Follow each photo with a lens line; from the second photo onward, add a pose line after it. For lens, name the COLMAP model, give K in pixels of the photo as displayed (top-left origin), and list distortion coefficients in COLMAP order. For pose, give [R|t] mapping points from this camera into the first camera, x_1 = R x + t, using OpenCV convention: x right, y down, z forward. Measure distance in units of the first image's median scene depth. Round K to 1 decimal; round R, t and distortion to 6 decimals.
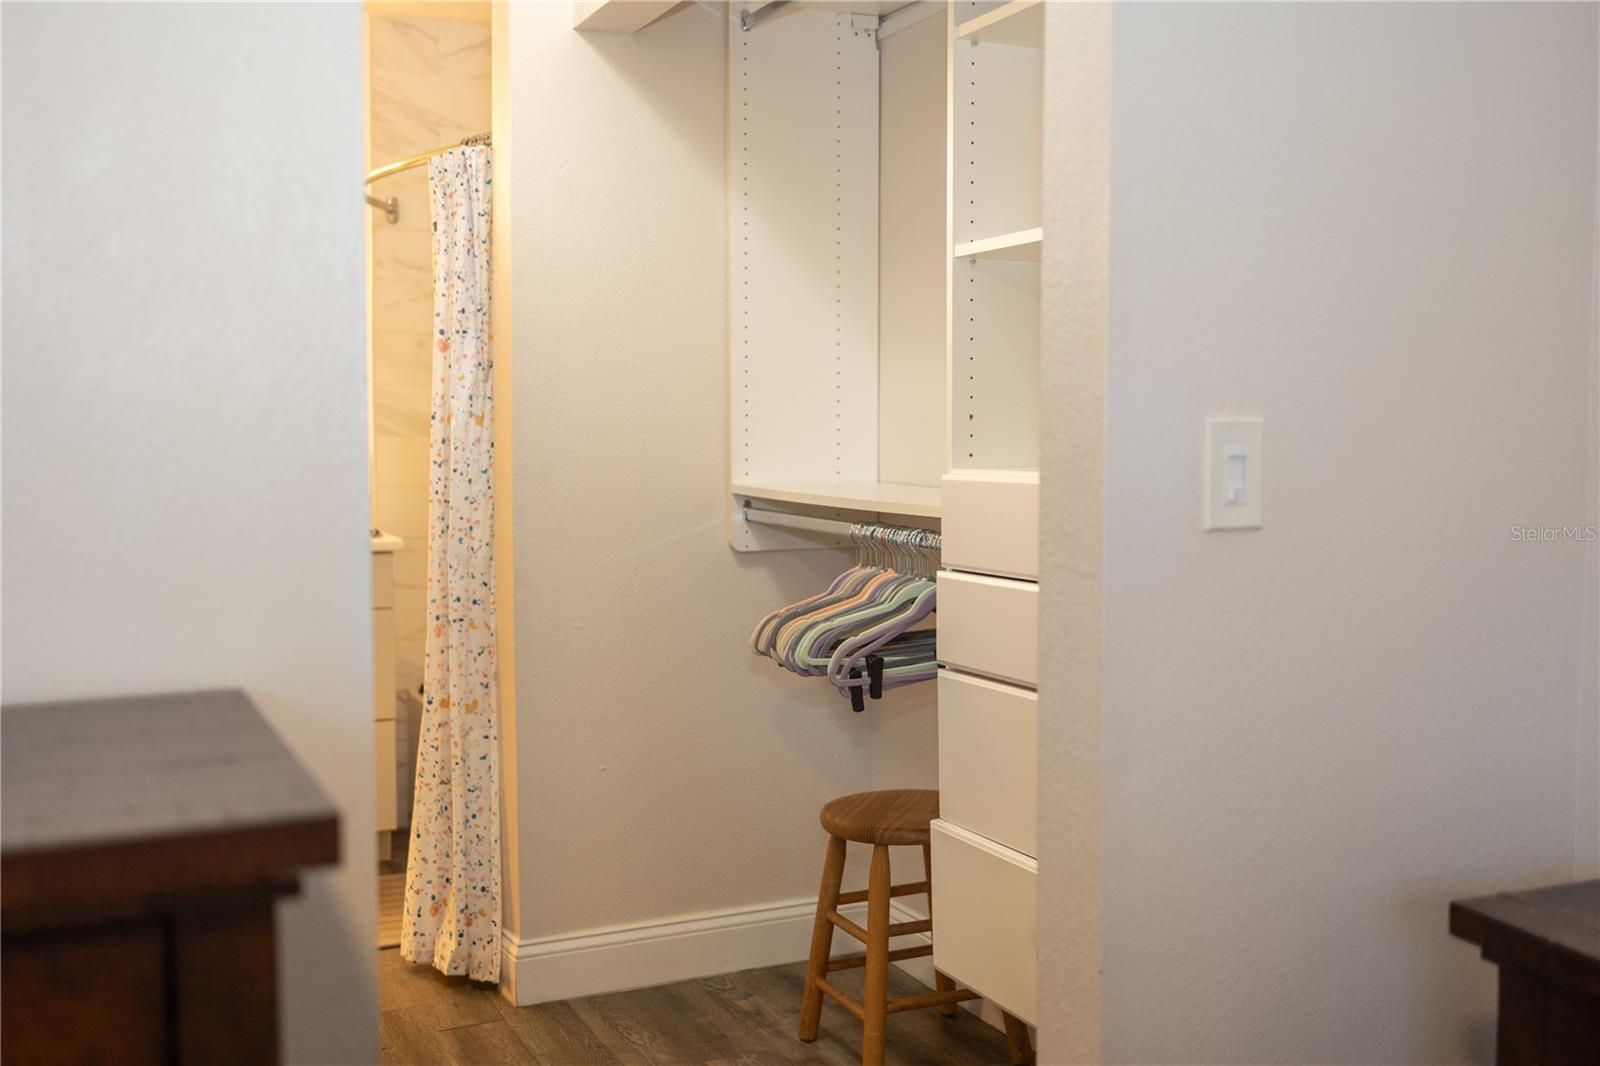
lens RADIAL K [[1595.4, 0, 800.2], [0, 1595.4, 533.5], [0, 0, 1]] dist [0.002761, 0.000000]
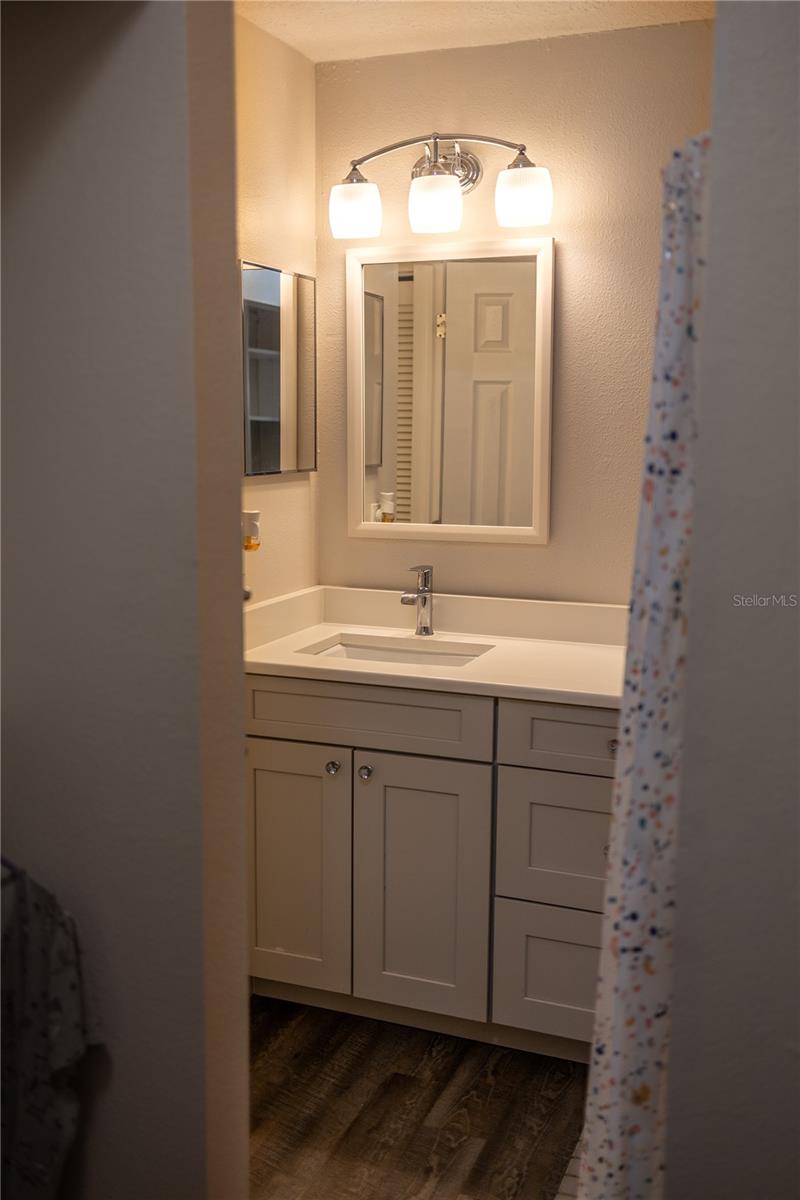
lens RADIAL K [[1196.6, 0, 399.3], [0, 1196.6, 596.3], [0, 0, 1]] dist [0.002761, 0.000000]
pose [[0.696476, 0.106871, -0.709577, 0.032262], [-0.051809, 0.993756, 0.098820, -0.119232], [0.715707, -0.032063, 0.697664, 0.625050]]
